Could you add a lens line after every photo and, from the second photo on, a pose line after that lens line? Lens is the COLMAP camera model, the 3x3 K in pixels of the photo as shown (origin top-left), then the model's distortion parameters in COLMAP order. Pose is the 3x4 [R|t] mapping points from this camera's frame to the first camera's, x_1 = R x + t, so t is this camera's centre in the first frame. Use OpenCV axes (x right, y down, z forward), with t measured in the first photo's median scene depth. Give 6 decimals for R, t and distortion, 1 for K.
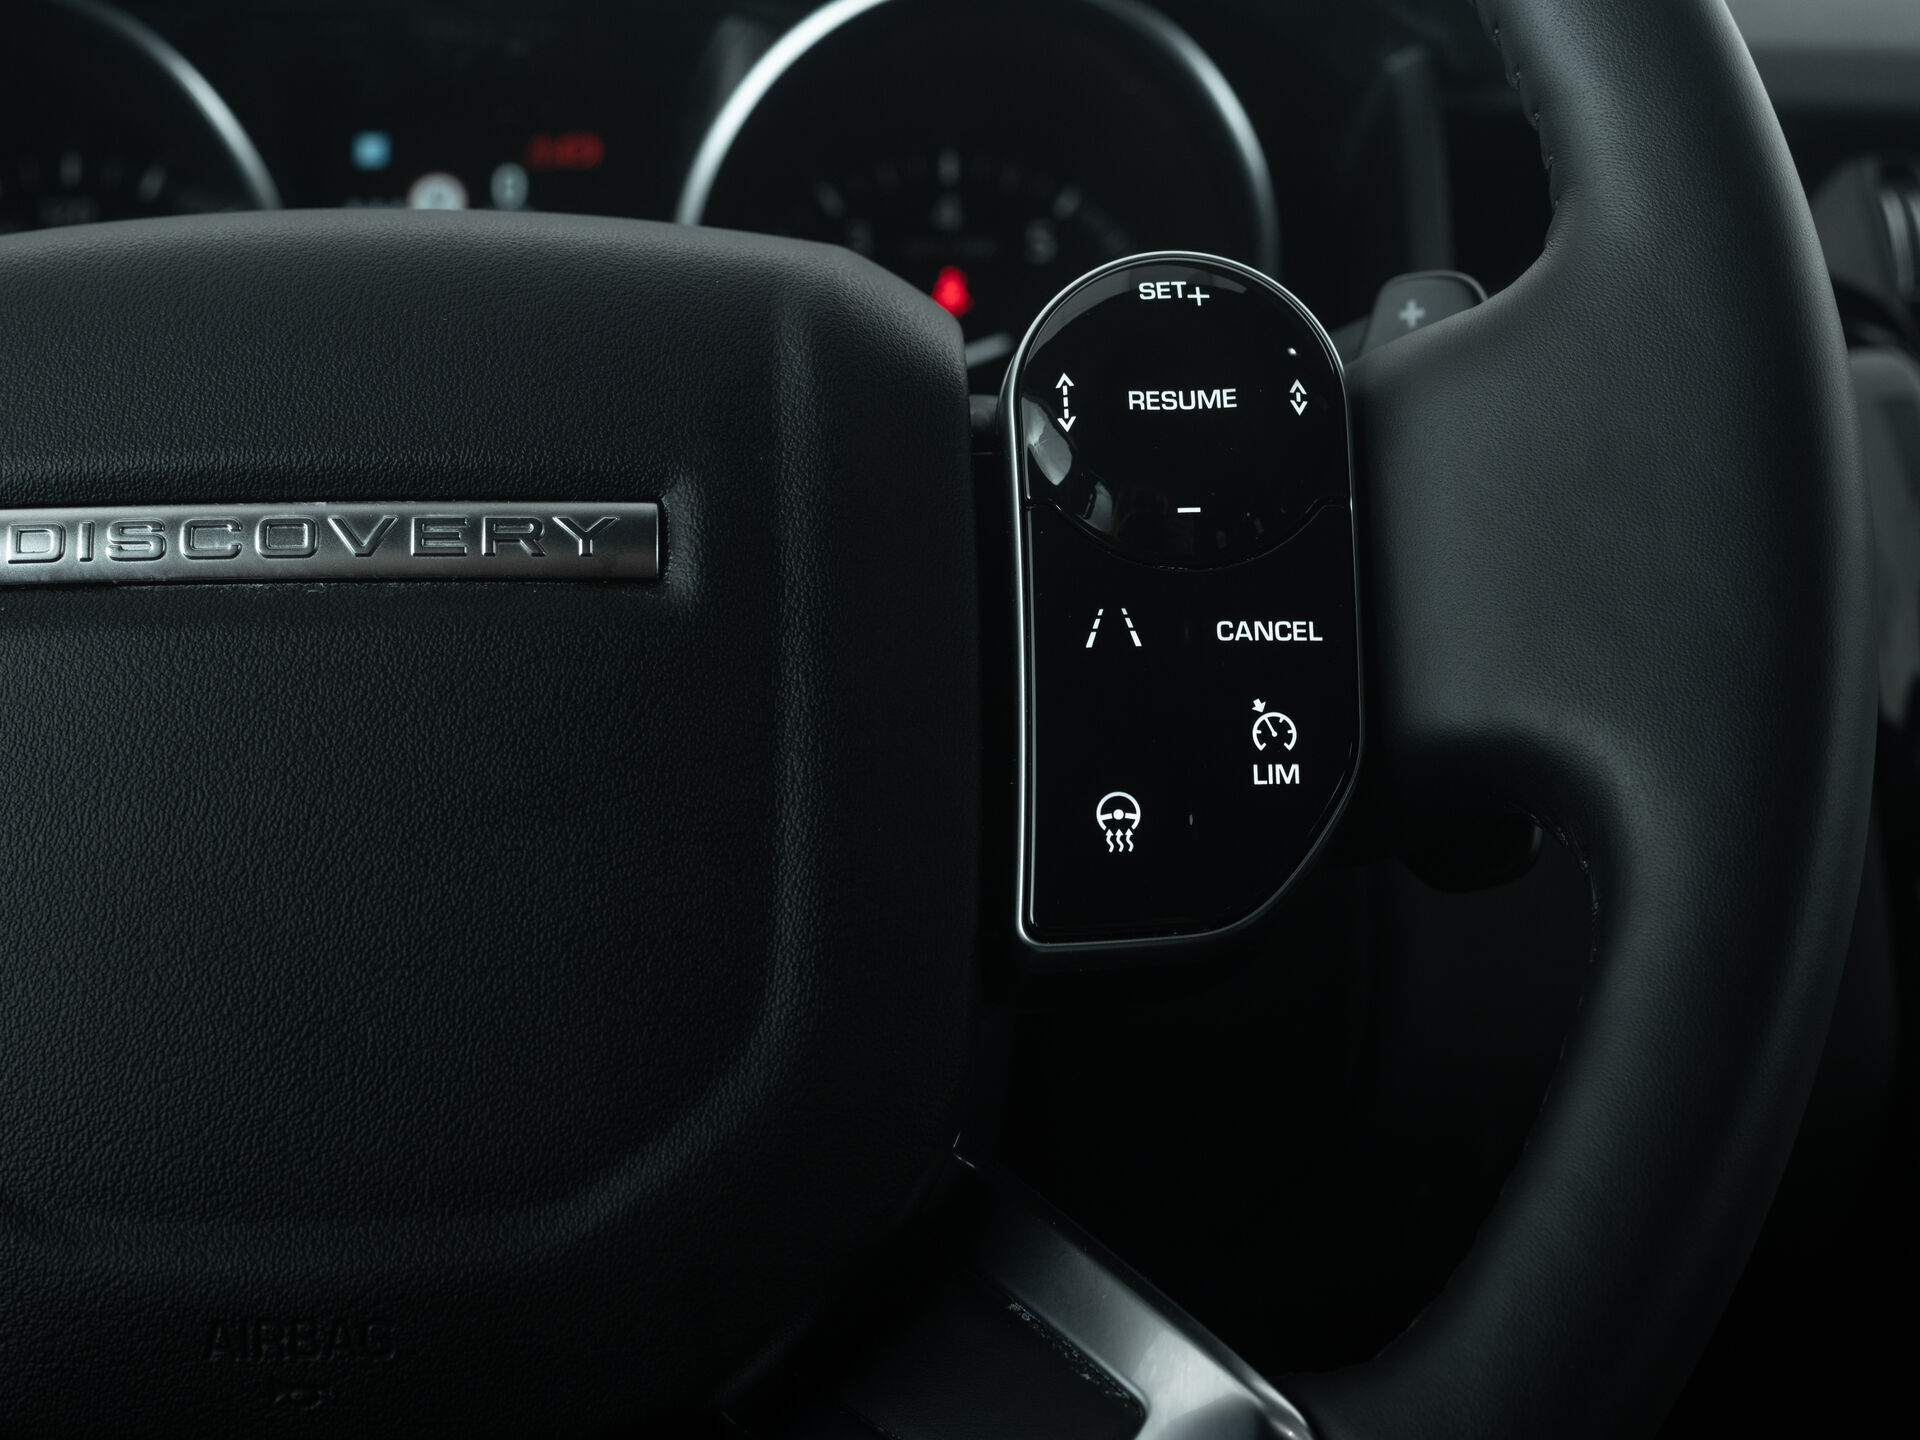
lens RADIAL K [[3461.3, 0, 960.0], [0, 3461.3, 720.0], [0, 0, 1]] dist [-0.150198, -0.030397]
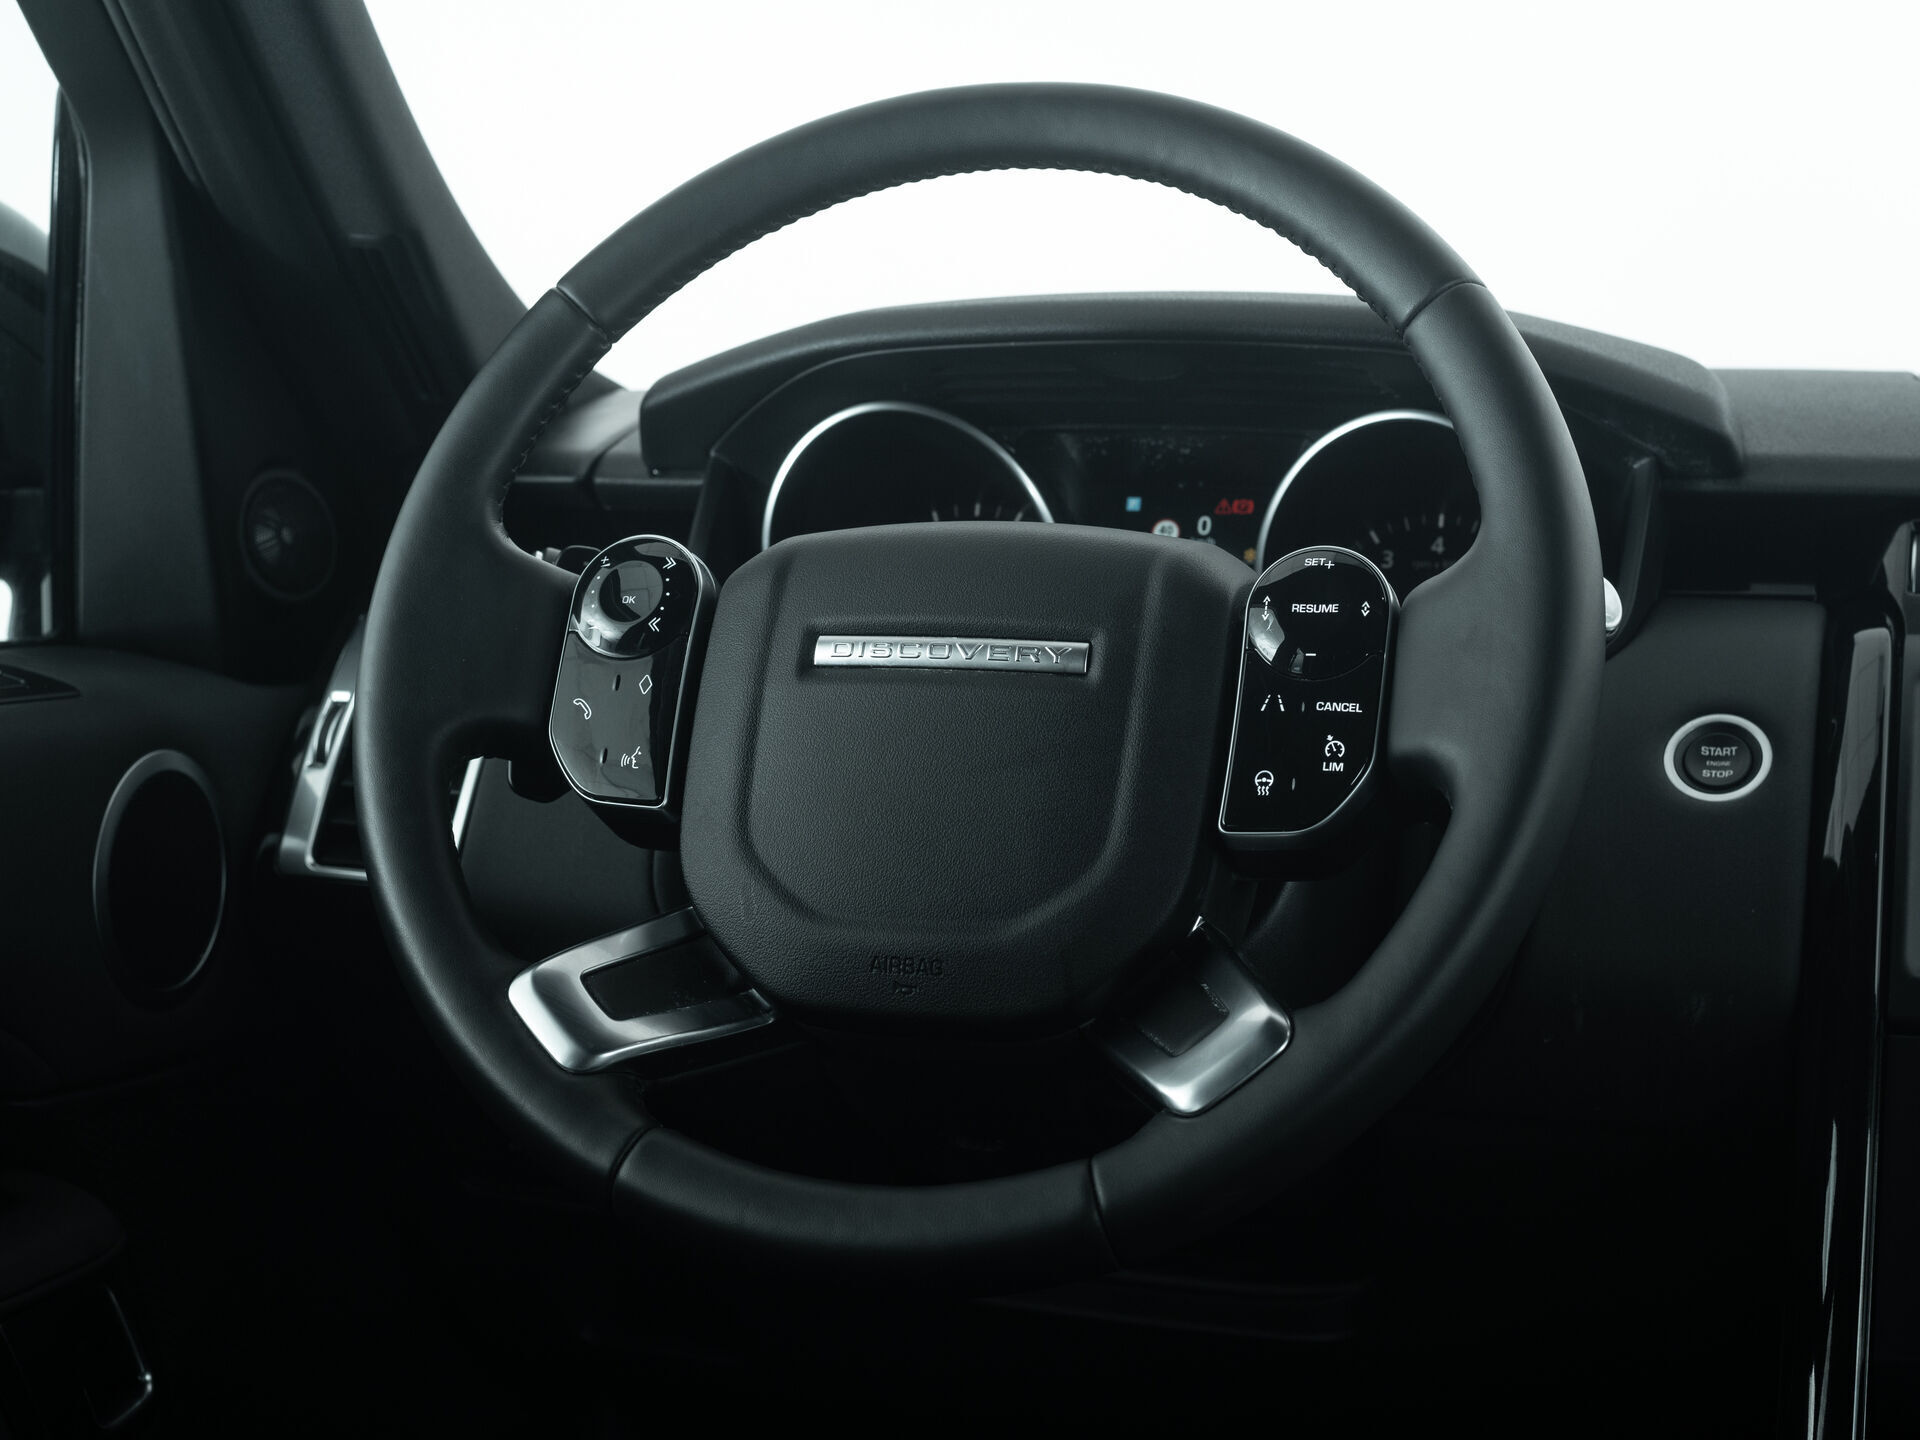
lens RADIAL K [[3256.1, 0, 960.0], [0, 3256.1, 720.0], [0, 0, 1]] dist [-0.133233, 0.046076]
pose [[0.934421, 0.037718, -0.354168, 0.629999], [-0.075630, 0.992713, -0.093817, 0.208556], [0.348048, 0.114450, 0.930464, -1.125778]]
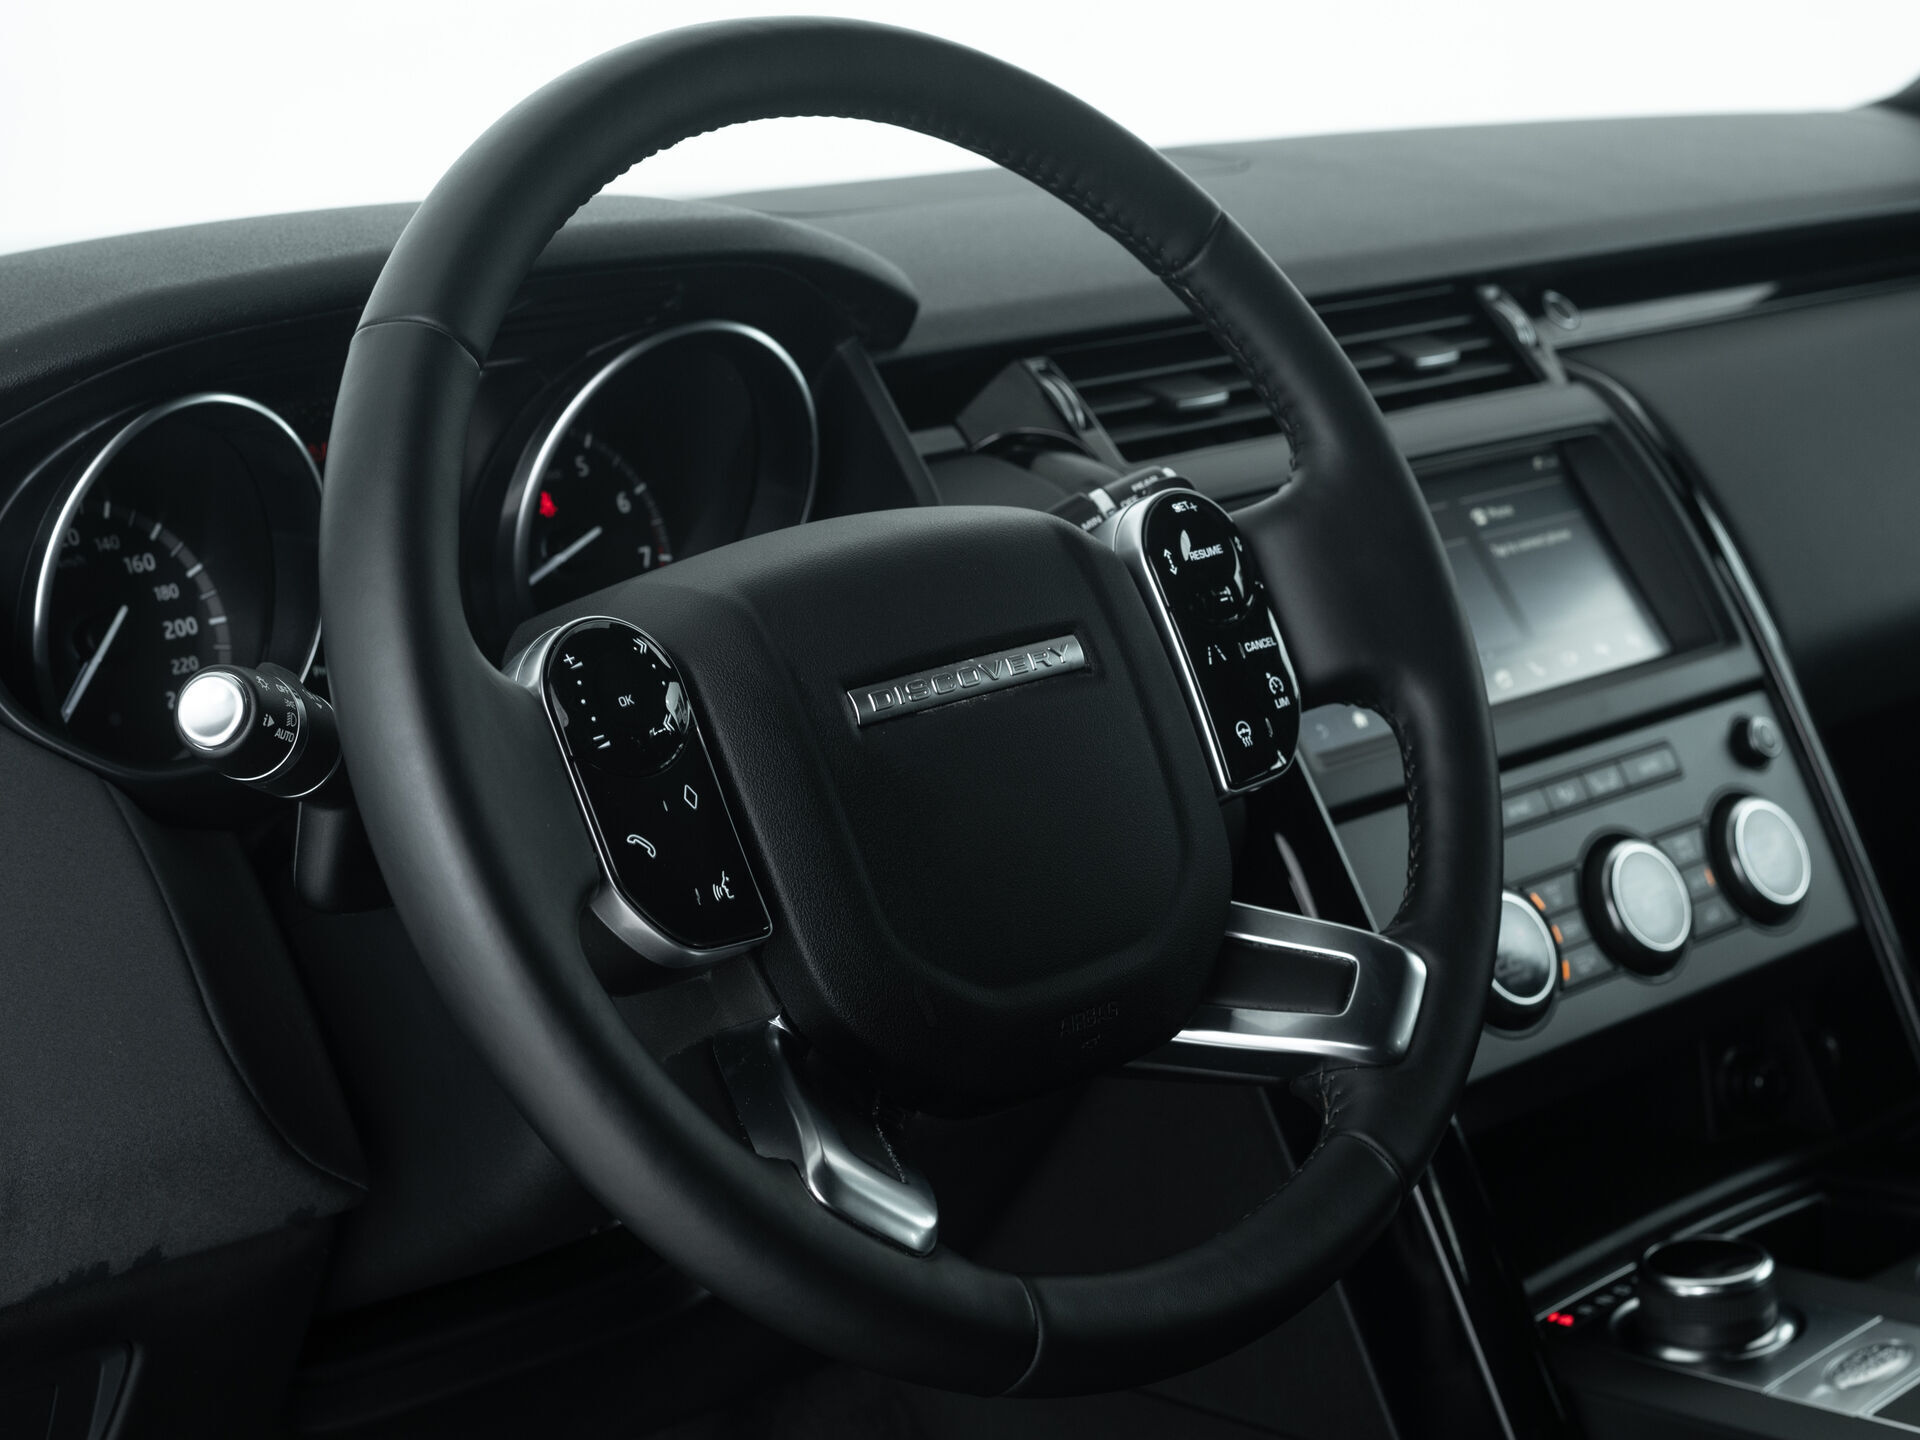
lens RADIAL K [[3461.3, 0, 960.0], [0, 3461.3, 720.0], [0, 0, 1]] dist [-0.150198, -0.030397]
pose [[0.755601, -0.185419, 0.628241, -1.568977], [0.179203, 0.981025, 0.074008, -0.187679], [-0.630042, 0.056661, 0.774491, -0.698394]]
